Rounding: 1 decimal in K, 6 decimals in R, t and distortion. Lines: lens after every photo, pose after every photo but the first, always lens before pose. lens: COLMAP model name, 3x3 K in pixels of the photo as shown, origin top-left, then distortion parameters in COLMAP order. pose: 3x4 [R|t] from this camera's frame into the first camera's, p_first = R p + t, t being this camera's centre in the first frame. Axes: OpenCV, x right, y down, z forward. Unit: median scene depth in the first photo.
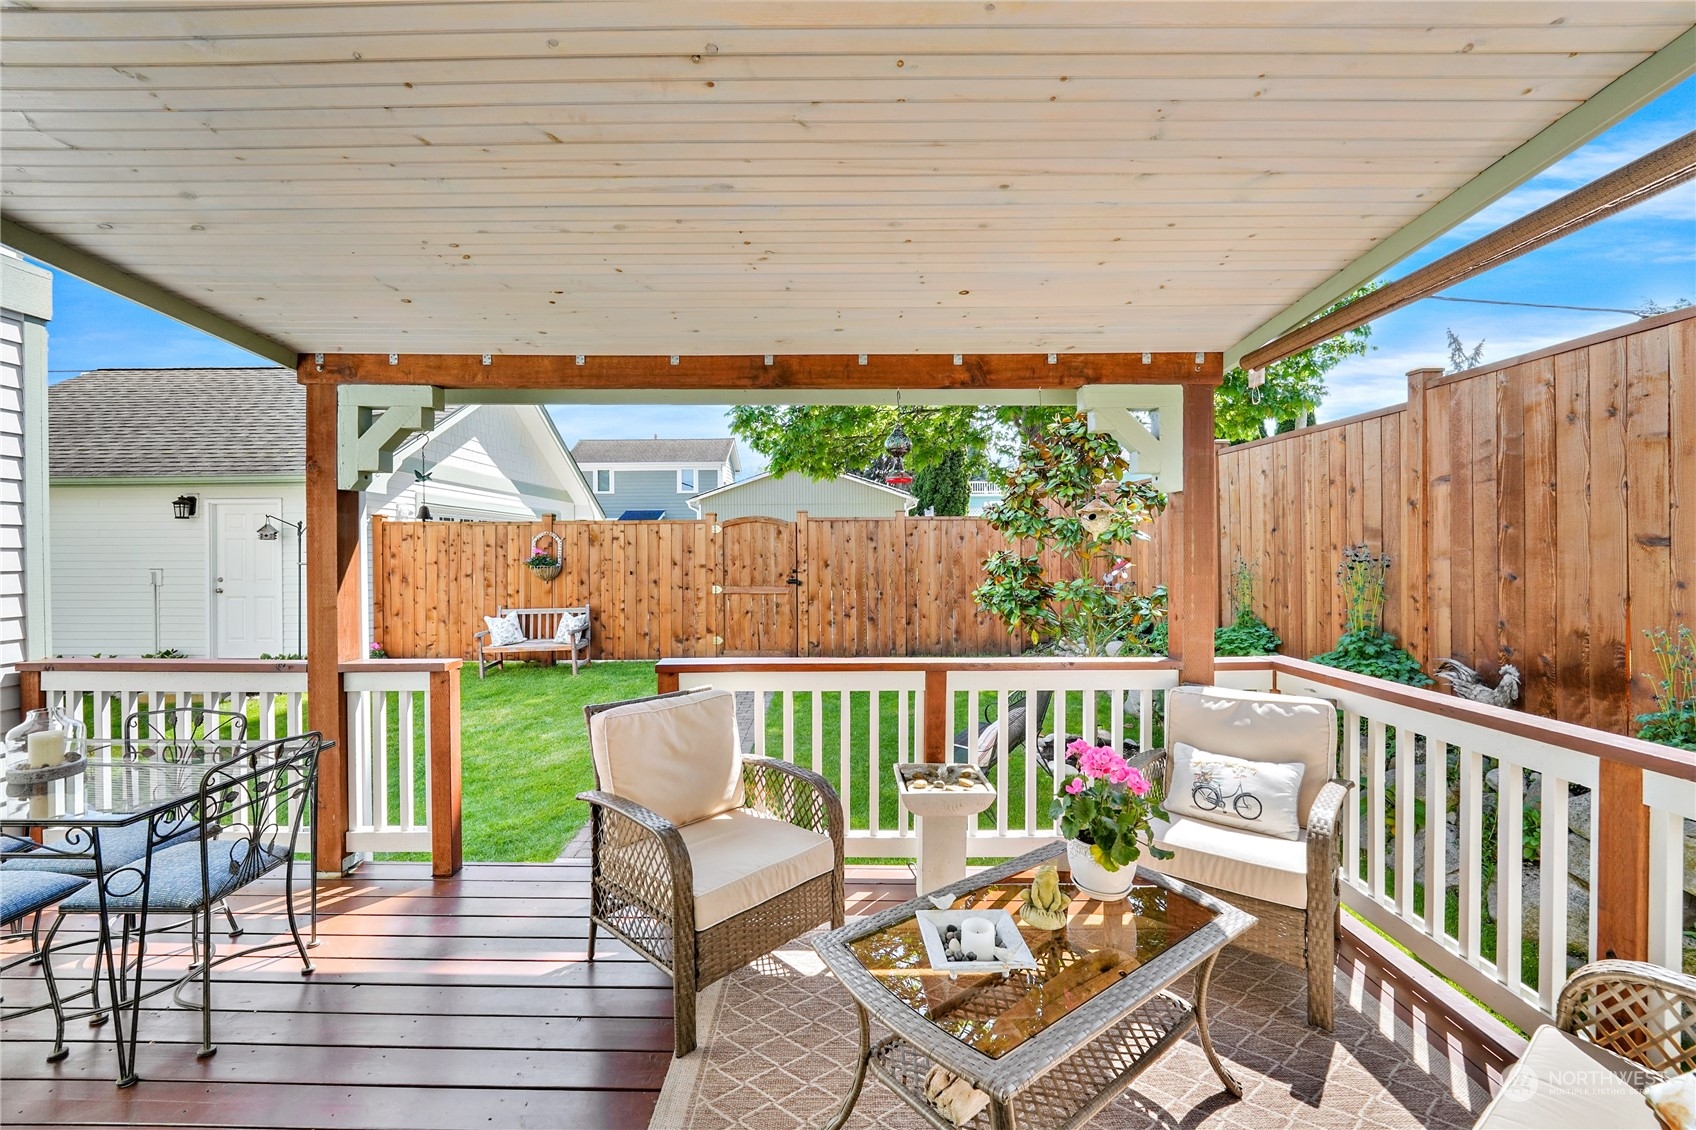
lens RADIAL K [[692.7, 0, 843.9], [0, 692.7, 558.5], [0, 0, 1]] dist [-0.002796, -0.005343]
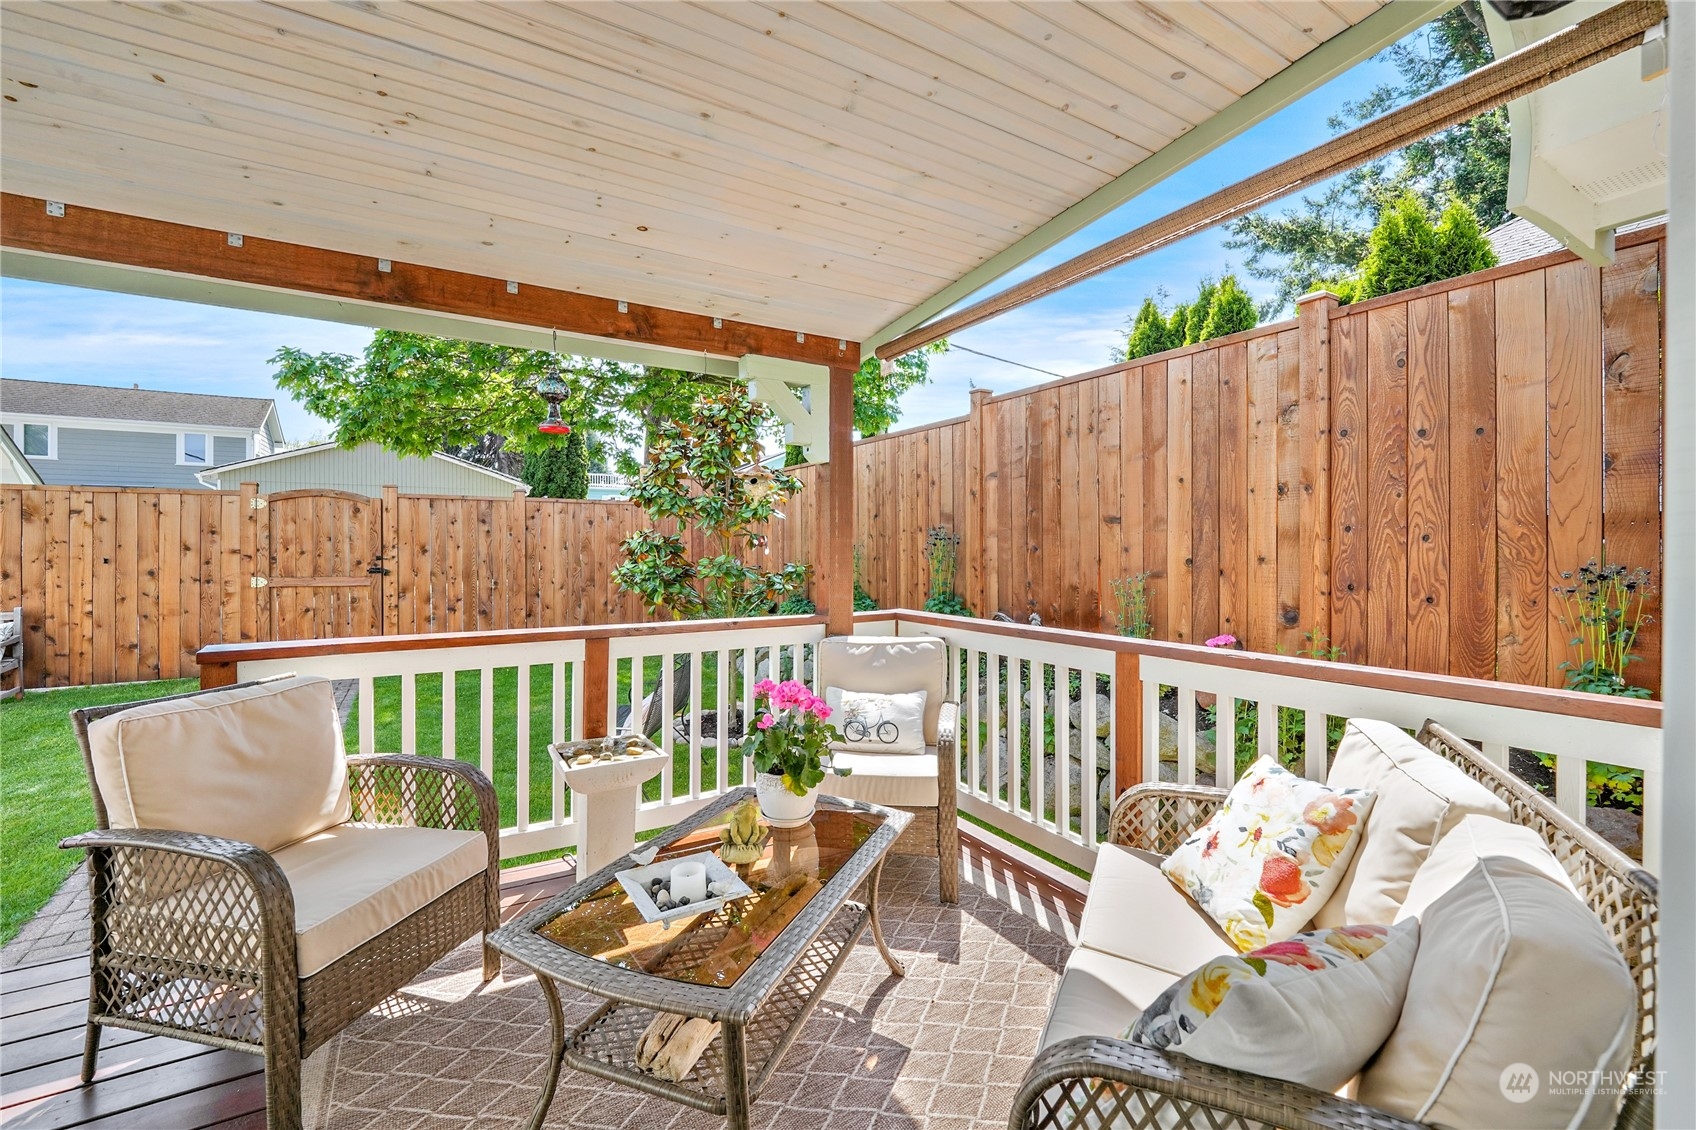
lens RADIAL K [[692.5, 0, 840.8], [0, 692.5, 550.4], [0, 0, 1]] dist [-0.002080, -0.005258]
pose [[0.859263, 0.003718, 0.511520, -0.049324], [0.001046, 0.999959, -0.009025, 0.043005], [-0.511533, 0.008290, 0.859224, 0.029608]]
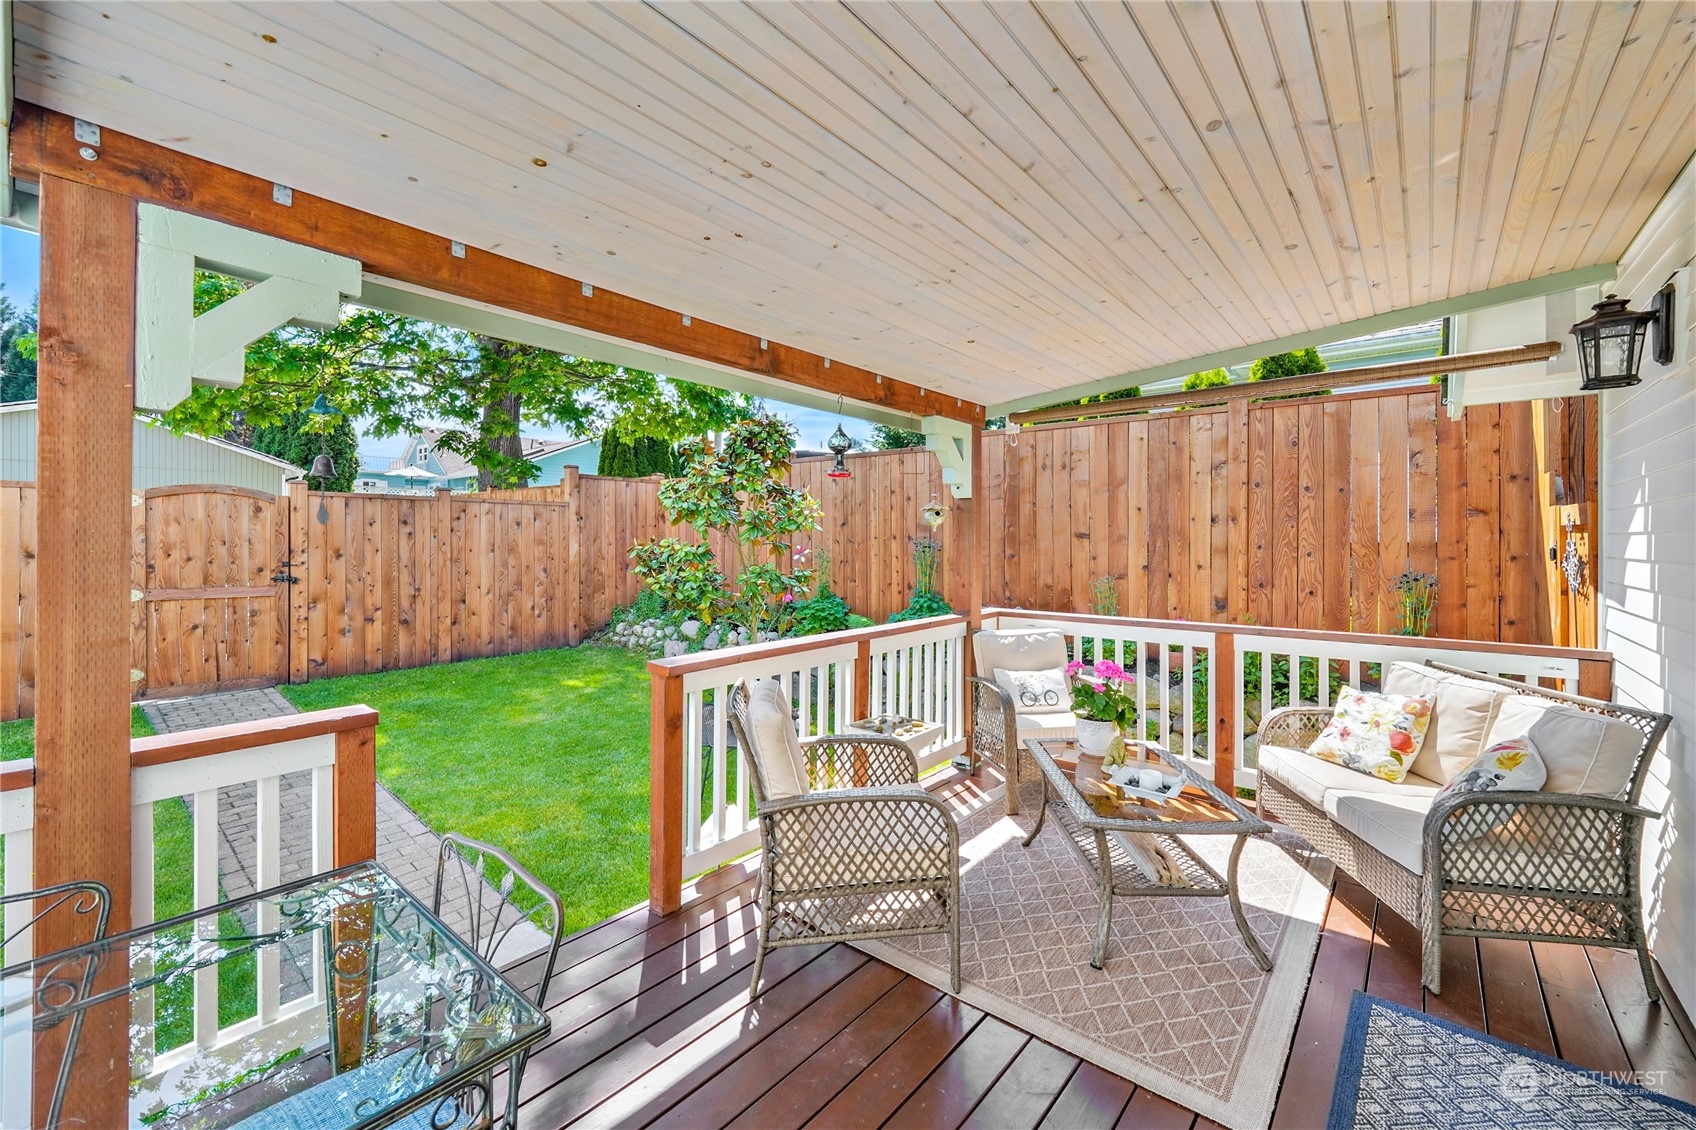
lens RADIAL K [[693.6, 0, 843.5], [0, 693.6, 543.6], [0, 0, 1]] dist [0.002242, -0.002520]
pose [[0.639114, 0.002214, 0.769109, -0.638390], [0.002195, 0.999987, -0.004702, 0.003751], [-0.769109, 0.004694, 0.639100, 0.221180]]
